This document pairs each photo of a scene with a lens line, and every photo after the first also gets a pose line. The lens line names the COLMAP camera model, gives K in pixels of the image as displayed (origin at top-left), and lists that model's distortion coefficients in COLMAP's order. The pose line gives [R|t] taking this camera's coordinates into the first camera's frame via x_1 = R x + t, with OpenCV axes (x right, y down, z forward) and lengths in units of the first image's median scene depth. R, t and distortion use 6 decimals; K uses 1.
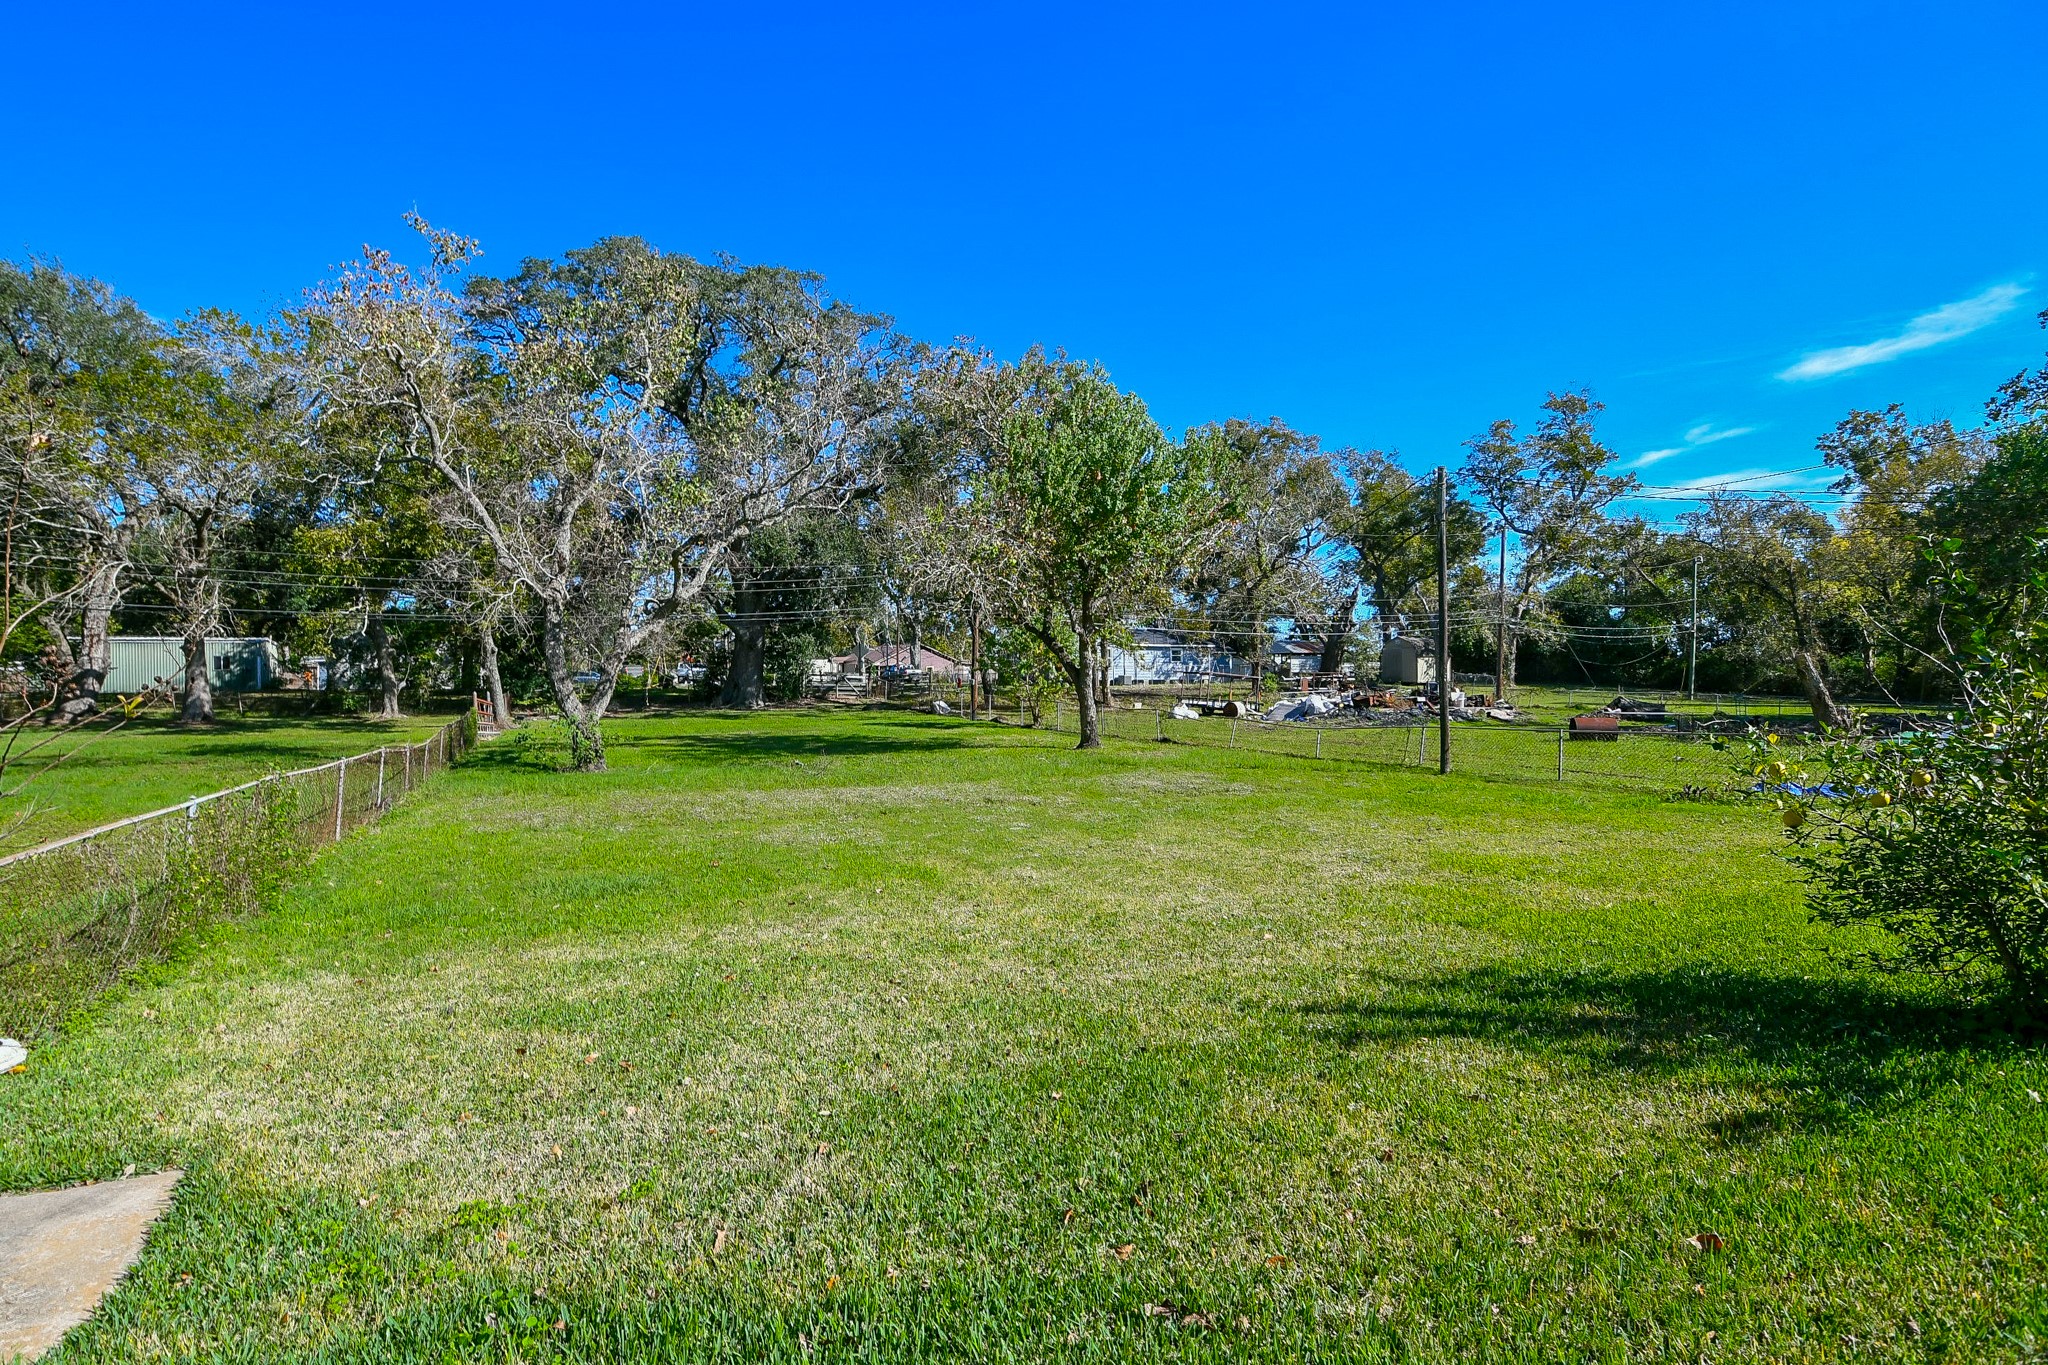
lens RADIAL K [[990.3, 0, 1024.0], [0, 990.3, 682.5], [0, 0, 1]] dist [0.011805, -0.027229]
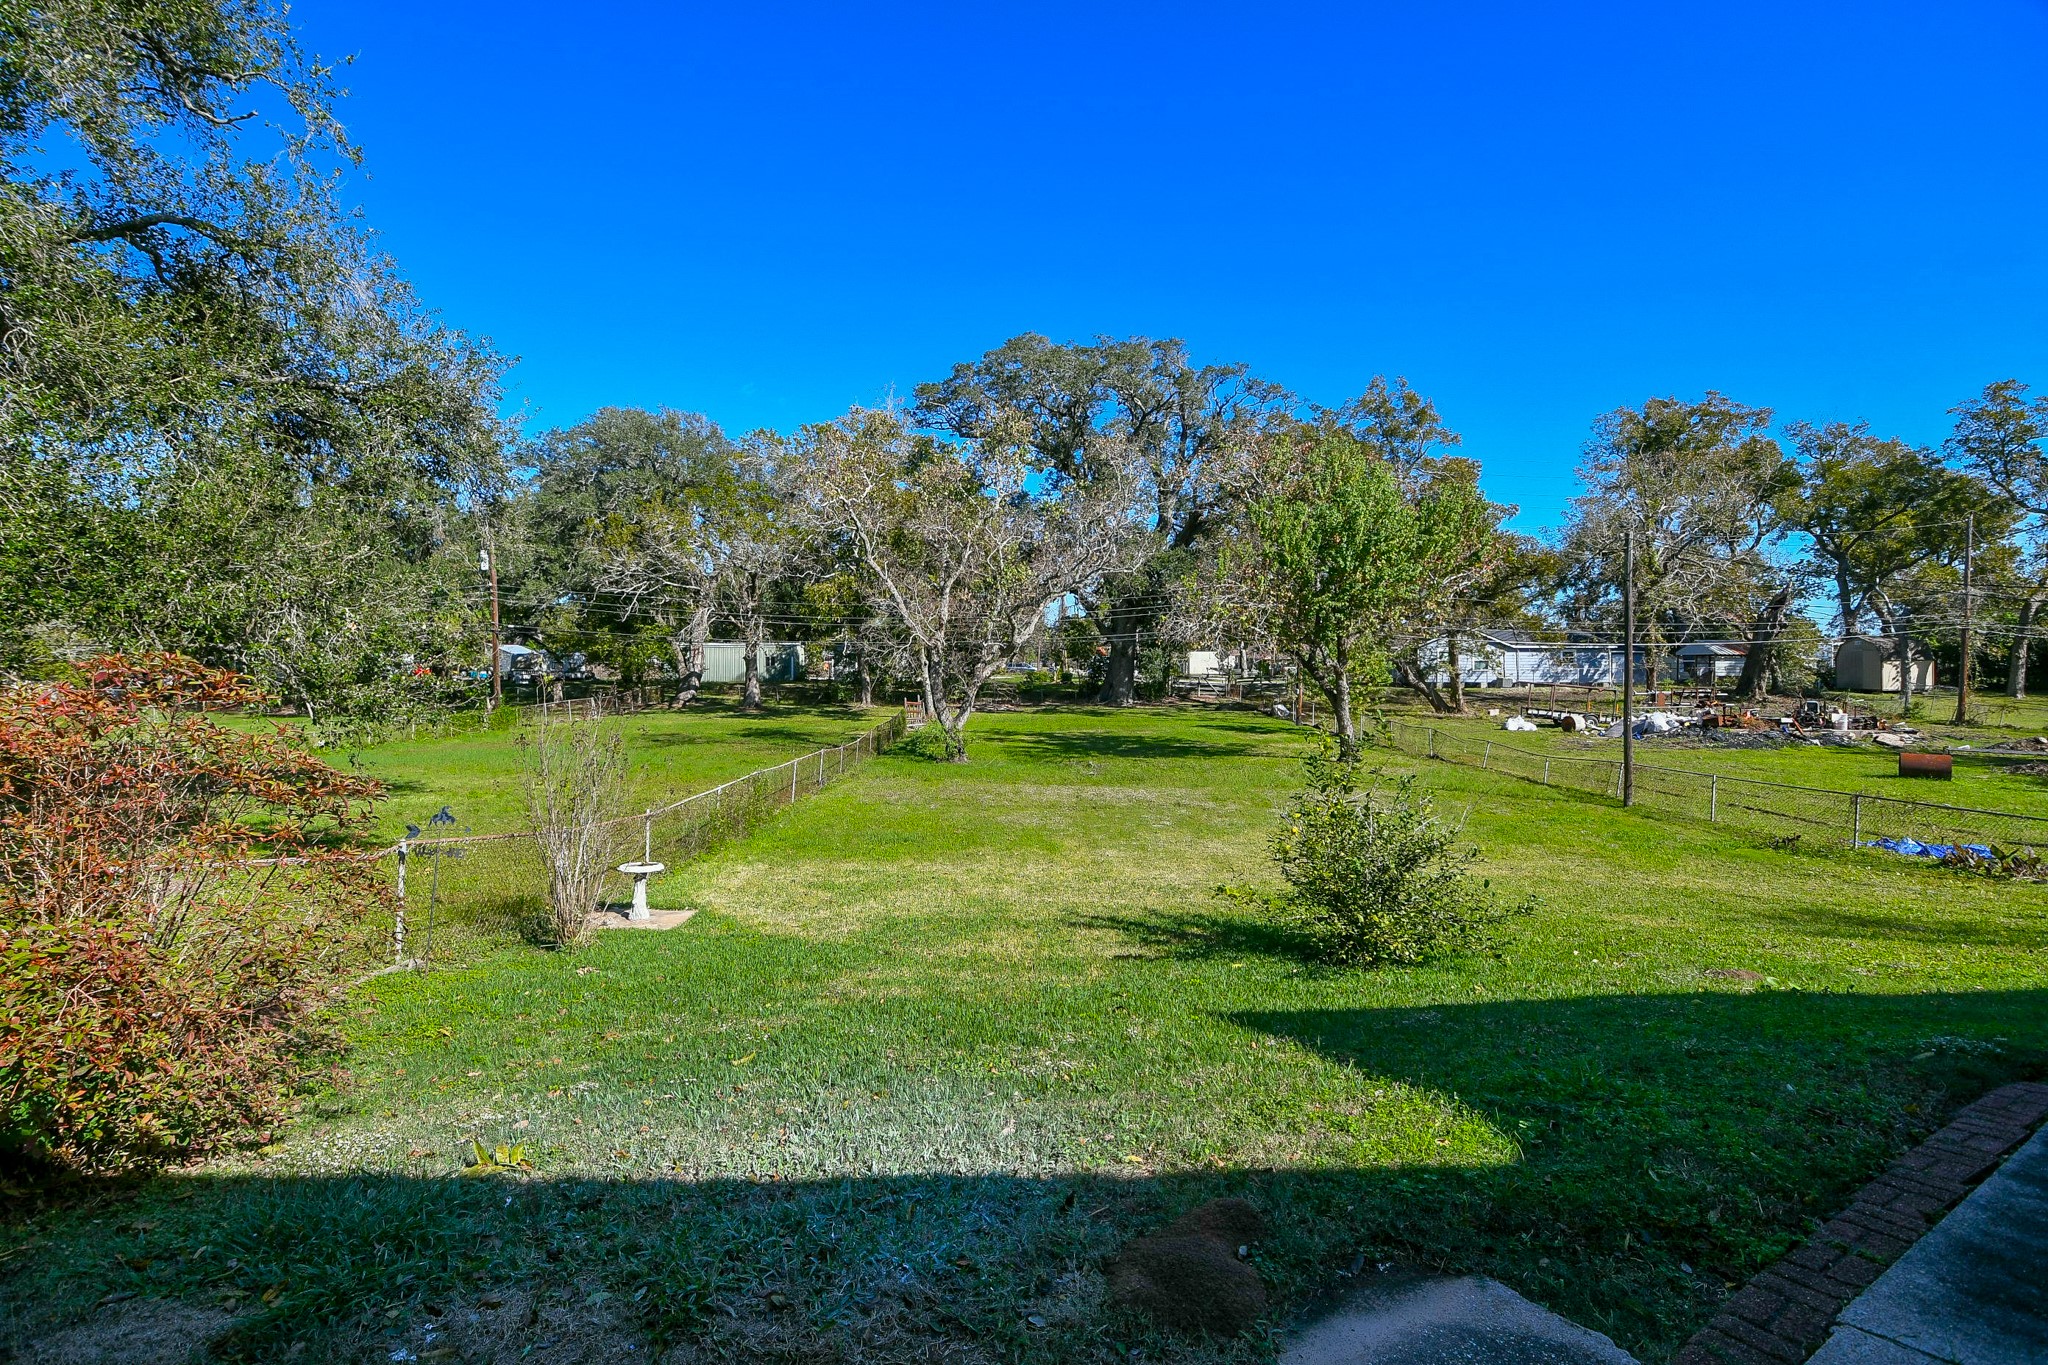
lens RADIAL K [[915.8, 0, 1017.5], [0, 915.8, 669.8], [0, 0, 1]] dist [0.020906, -0.031020]
pose [[0.911058, 0.012282, -0.412095, 0.091843], [-0.013271, 0.999912, 0.000463, -0.022097], [0.412065, 0.005047, 0.911141, -0.092243]]
